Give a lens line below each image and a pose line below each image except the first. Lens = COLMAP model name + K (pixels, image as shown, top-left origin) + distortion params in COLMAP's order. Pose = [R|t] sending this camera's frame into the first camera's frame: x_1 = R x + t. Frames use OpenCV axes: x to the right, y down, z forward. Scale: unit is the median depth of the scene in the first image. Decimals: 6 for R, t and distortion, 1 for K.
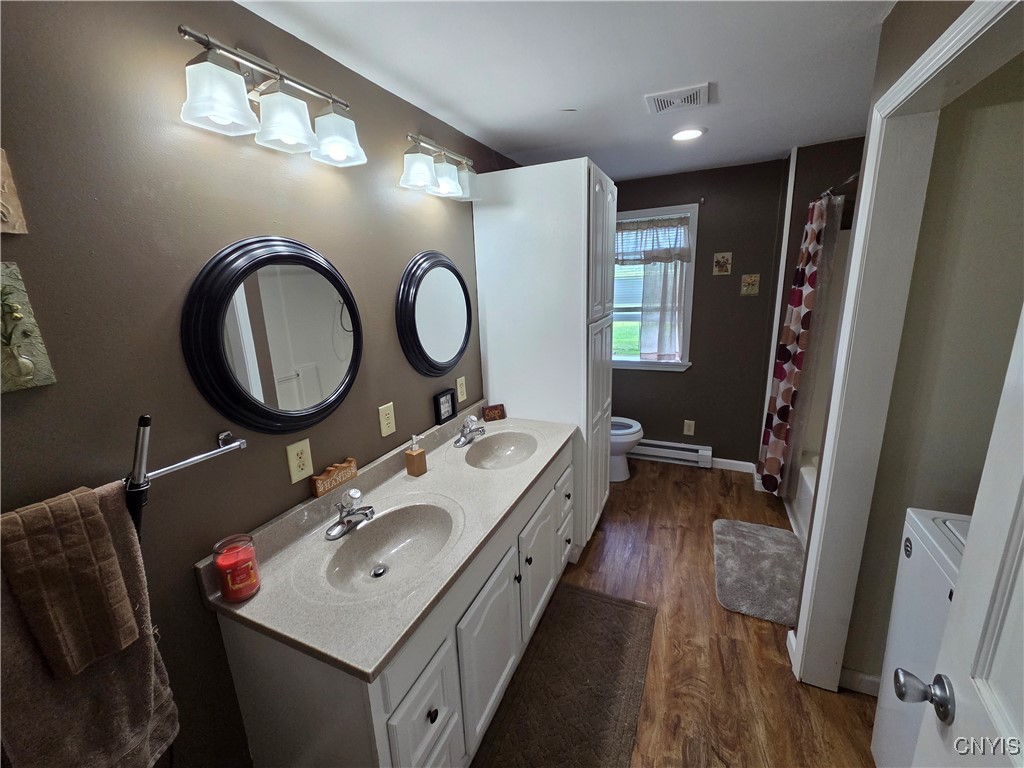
lens RADIAL K [[415.4, 0, 509.8], [0, 415.4, 382.6], [0, 0, 1]] dist [0.002583, 0.000040]
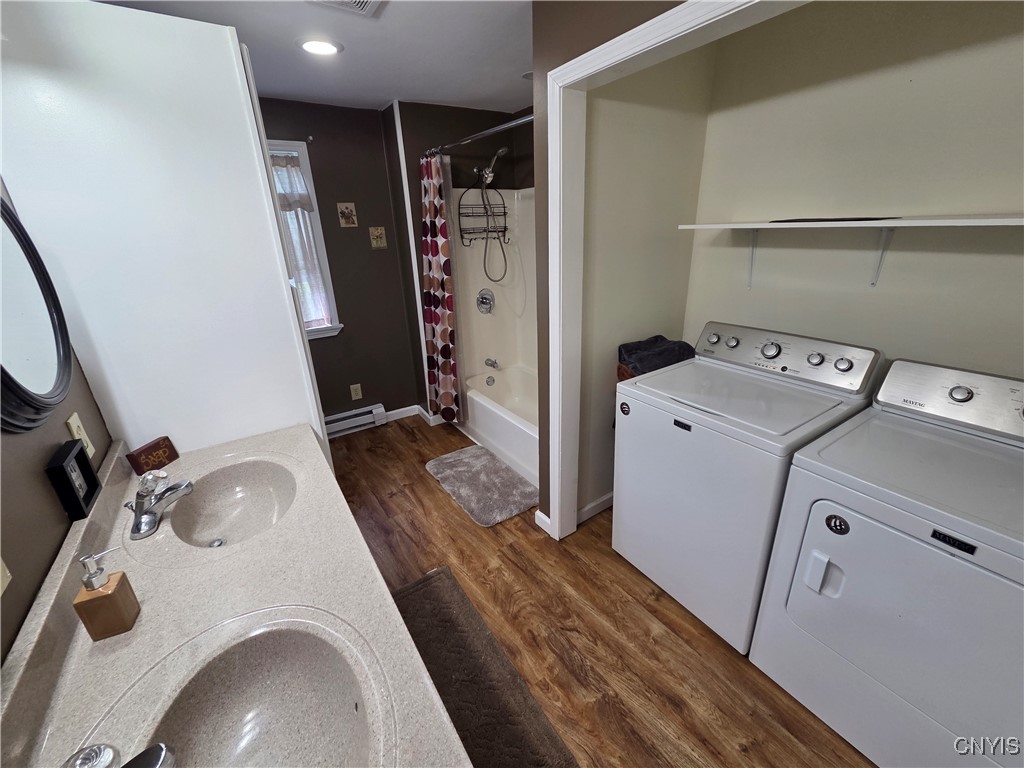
lens RADIAL K [[415.4, 0, 509.8], [0, 415.4, 382.6], [0, 0, 1]] dist [0.002583, 0.000040]
pose [[0.529854, -0.279545, 0.800693, -0.184763], [0.211958, 0.957802, 0.194135, -0.029700], [-0.821175, 0.066850, 0.566748, 0.215836]]
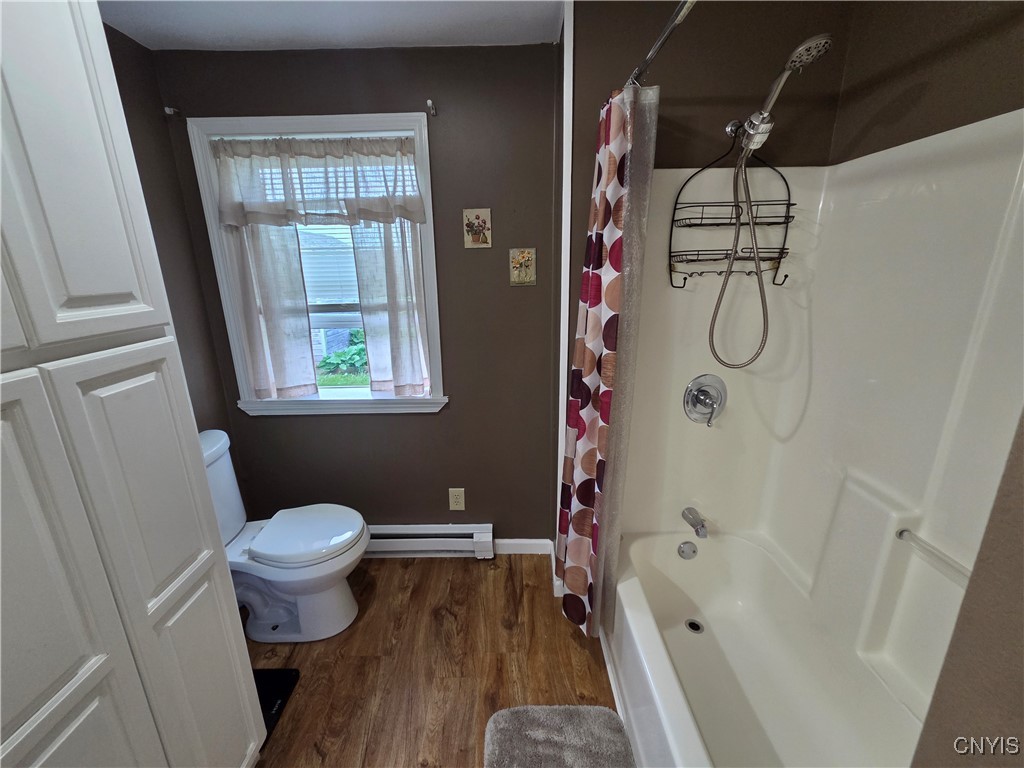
lens RADIAL K [[421.3, 0, 502.7], [0, 421.3, 381.6], [0, 0, 1]] dist [0.001152, 0.000156]
pose [[0.915875, -0.087668, 0.391774, 0.345441], [0.077351, 0.996116, 0.042076, -0.112386], [-0.393940, -0.008232, 0.919099, 0.522566]]
